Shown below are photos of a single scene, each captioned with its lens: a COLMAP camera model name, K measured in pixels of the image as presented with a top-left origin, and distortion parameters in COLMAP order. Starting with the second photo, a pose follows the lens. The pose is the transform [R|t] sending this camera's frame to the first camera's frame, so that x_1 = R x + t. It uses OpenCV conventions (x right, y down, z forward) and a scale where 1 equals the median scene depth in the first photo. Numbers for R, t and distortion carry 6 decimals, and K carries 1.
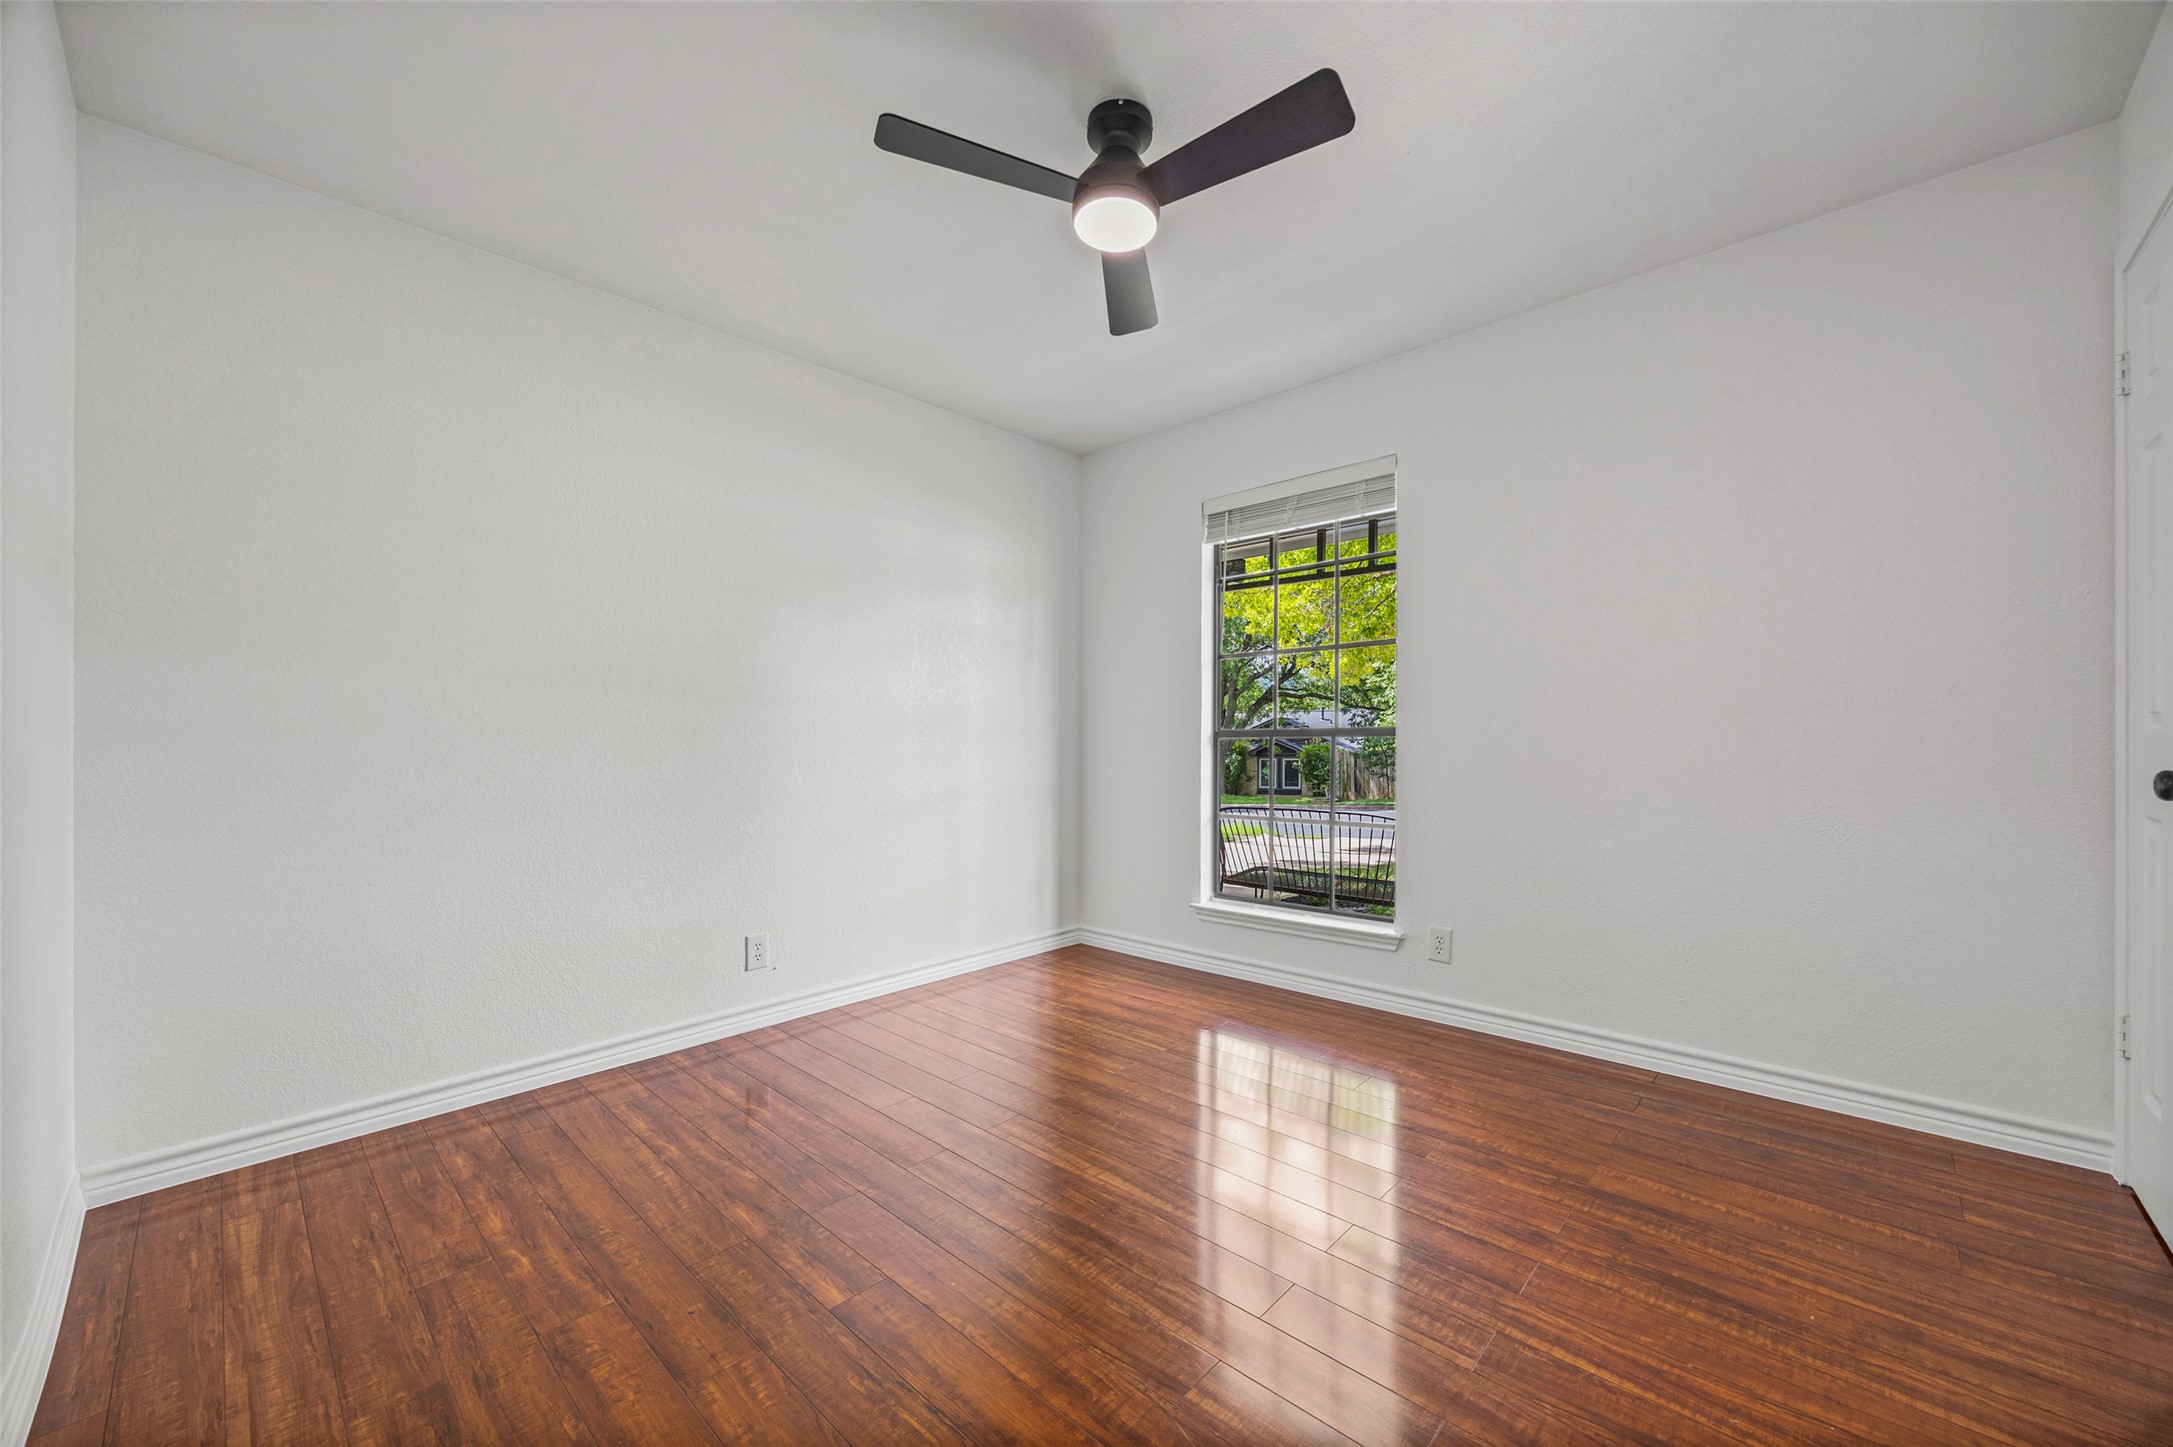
lens RADIAL K [[823.6, 0, 1086.9], [0, 823.6, 731.9], [0, 0, 1]] dist [0.002050, 0.000170]
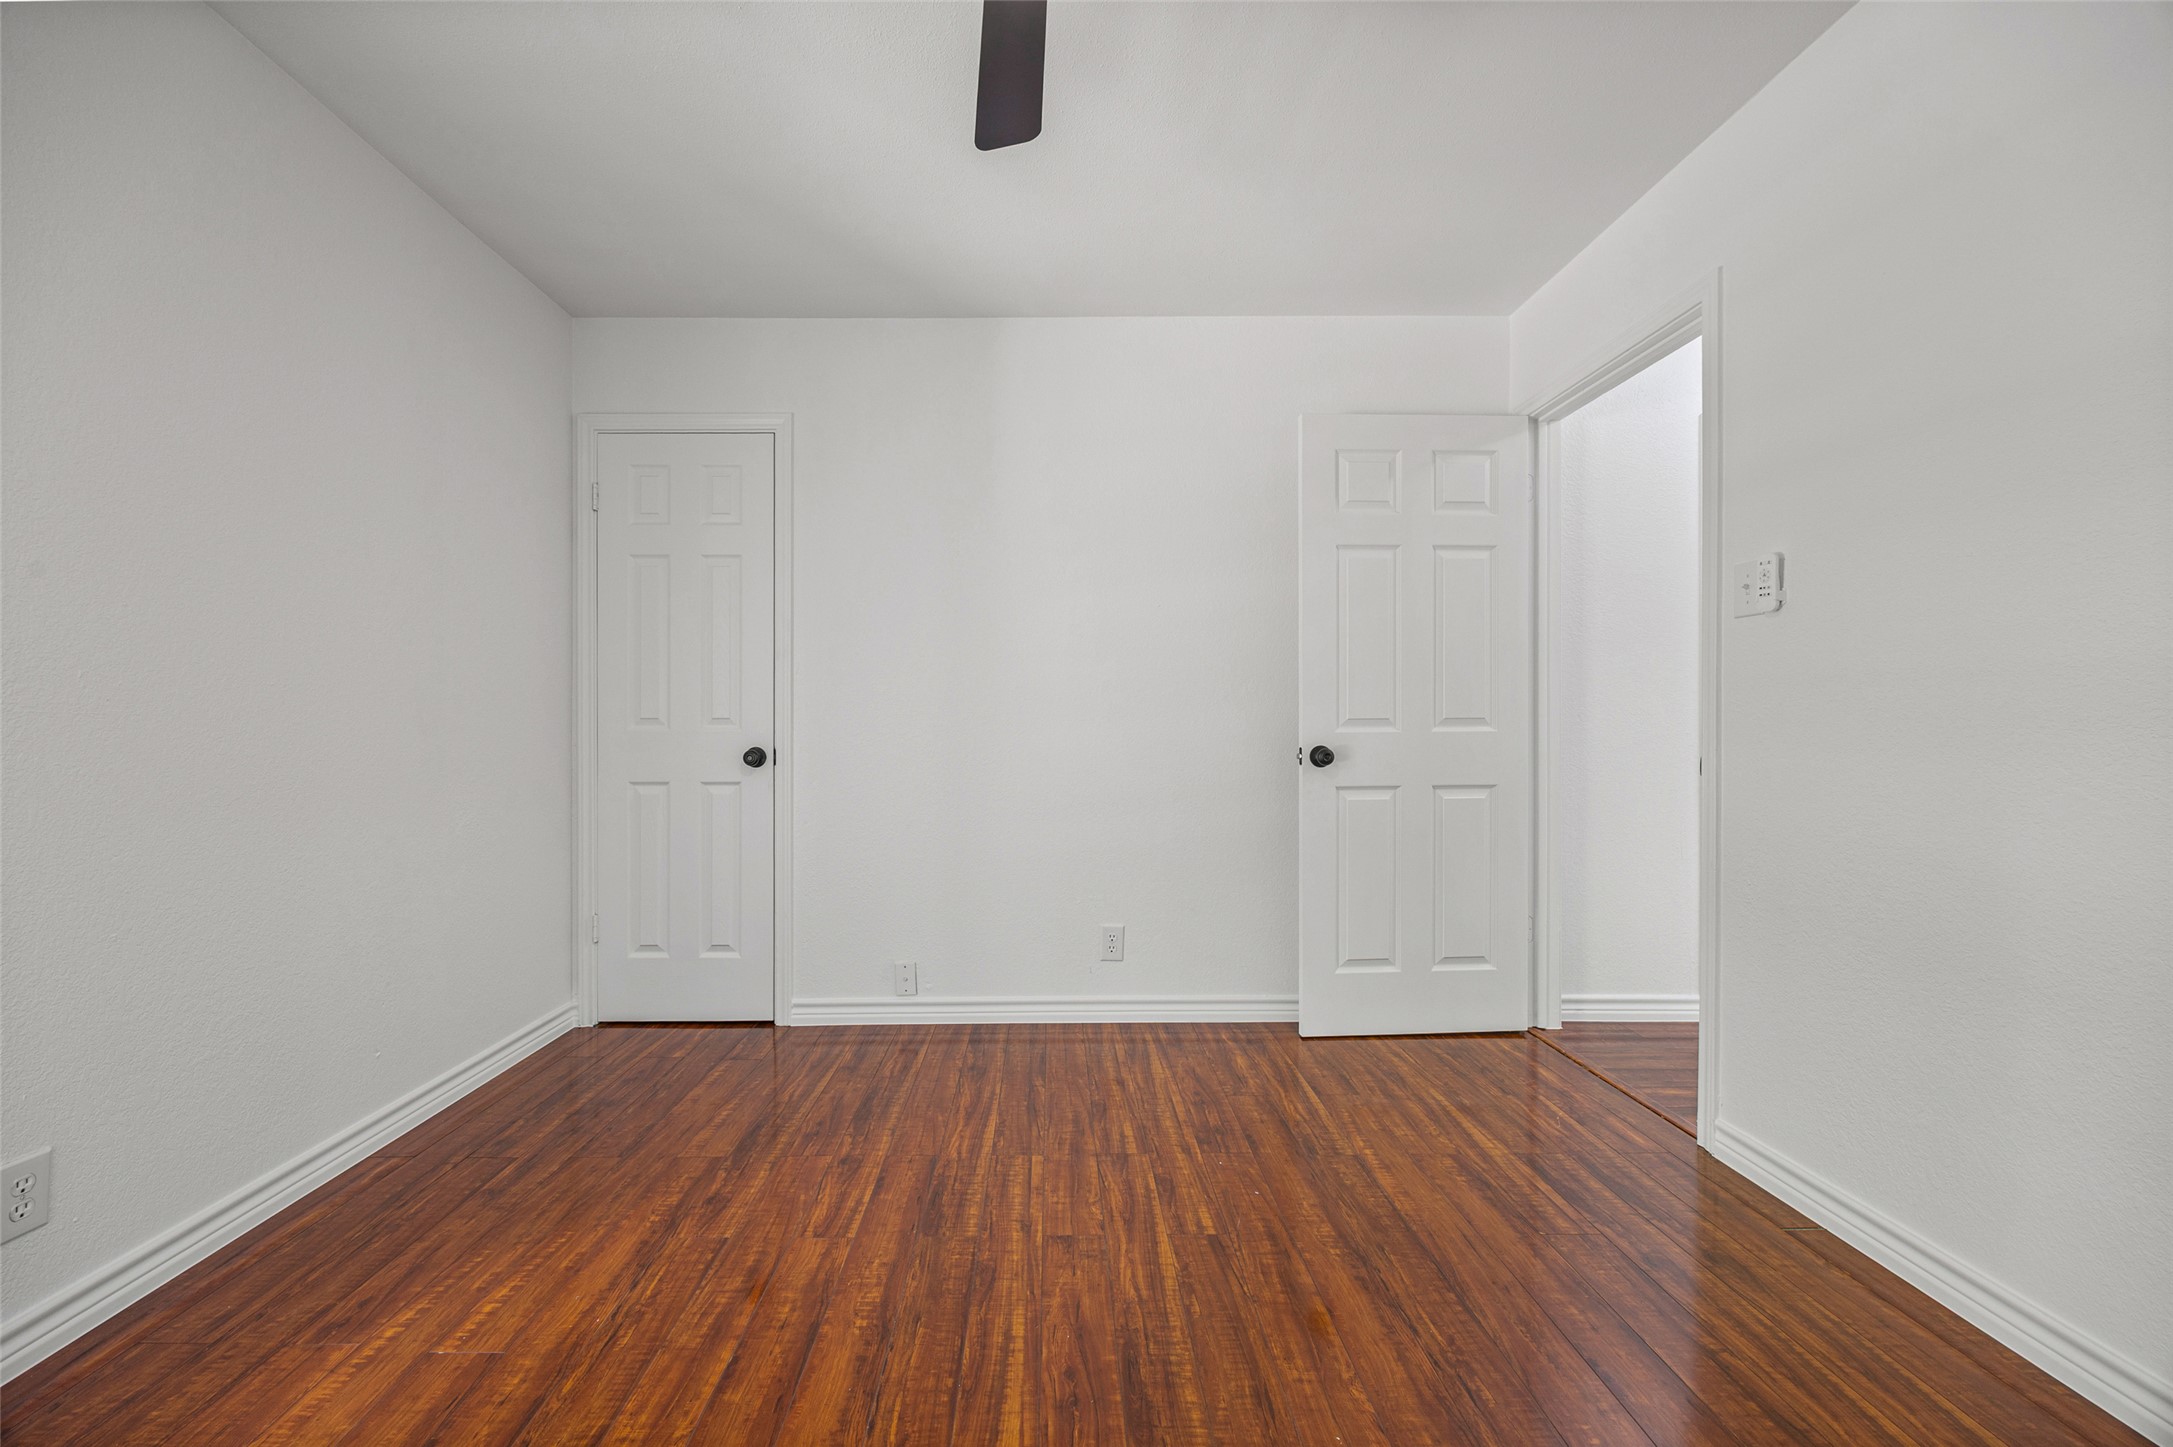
lens RADIAL K [[823.6, 0, 1082.2], [0, 823.6, 731.3], [0, 0, 1]] dist [0.002050, 0.000170]
pose [[-0.705634, 0.008062, 0.708530, -0.543116], [0.001593, 0.999951, -0.009792, 0.029923], [-0.708574, -0.005781, -0.705612, 1.720909]]
